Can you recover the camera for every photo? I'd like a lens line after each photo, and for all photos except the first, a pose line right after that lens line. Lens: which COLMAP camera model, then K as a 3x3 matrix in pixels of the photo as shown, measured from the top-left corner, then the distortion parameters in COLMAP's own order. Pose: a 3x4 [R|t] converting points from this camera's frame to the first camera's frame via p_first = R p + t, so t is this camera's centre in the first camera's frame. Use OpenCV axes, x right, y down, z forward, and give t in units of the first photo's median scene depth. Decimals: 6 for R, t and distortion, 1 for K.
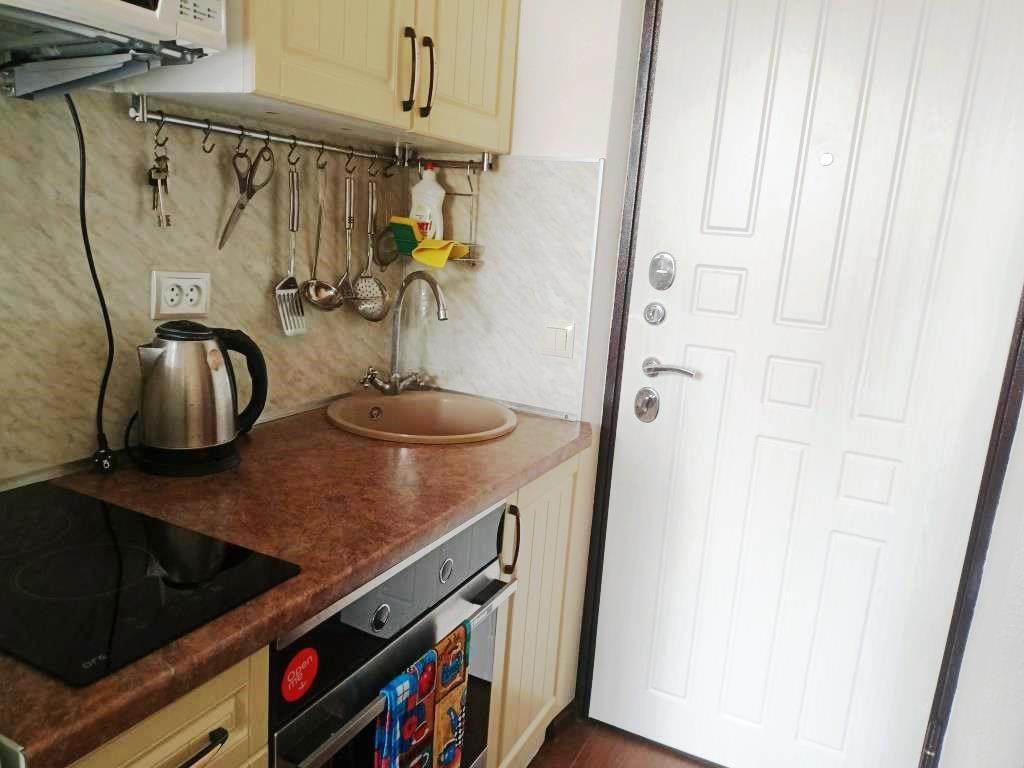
lens RADIAL K [[760.0, 0, 514.7], [0, 760.0, 386.6], [0, 0, 1]] dist [0.041429, -0.055692]
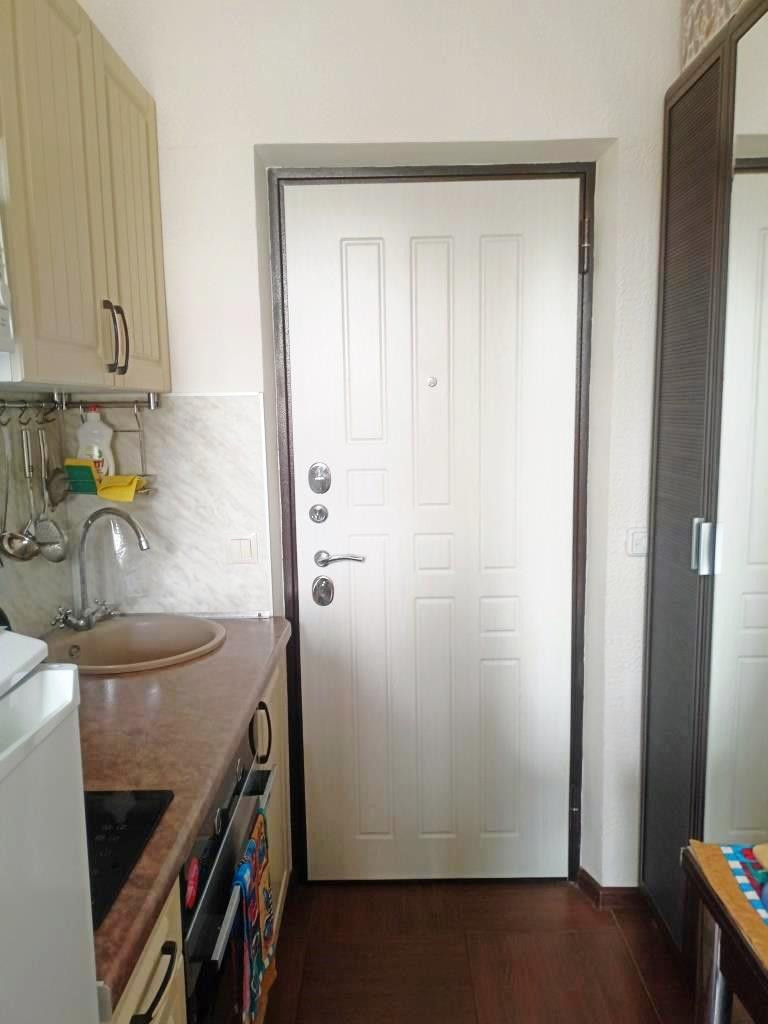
lens RADIAL K [[760.0, 0, 384.8], [0, 760.0, 508.0], [0, 0, 1]] dist [0.041429, -0.055692]
pose [[0.894424, -0.146664, 0.422488, -0.224533], [0.177599, 0.983495, -0.034570, -0.045630], [-0.410445, 0.105954, 0.905709, -0.115990]]
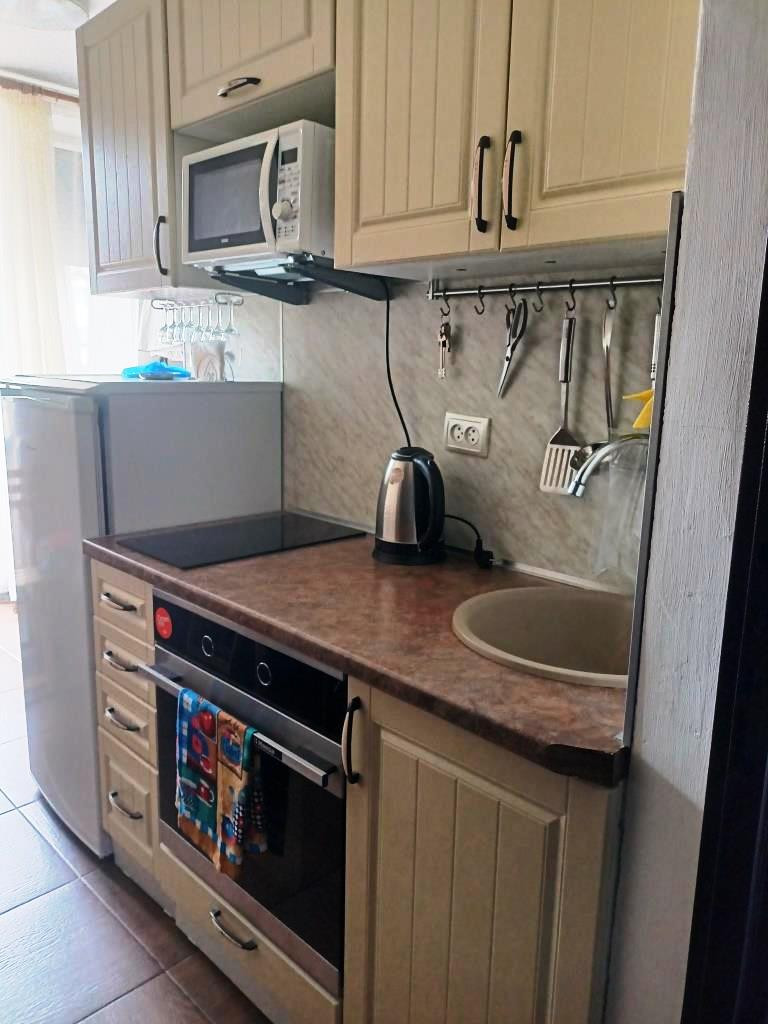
lens RADIAL K [[760.0, 0, 387.8], [0, 760.0, 518.9], [0, 0, 1]] dist [0.041429, -0.055692]
pose [[-0.308156, 0.109784, -0.944980, 0.585837], [-0.251896, 0.948450, 0.192329, -0.148376], [0.917381, 0.297304, -0.264617, 0.955404]]
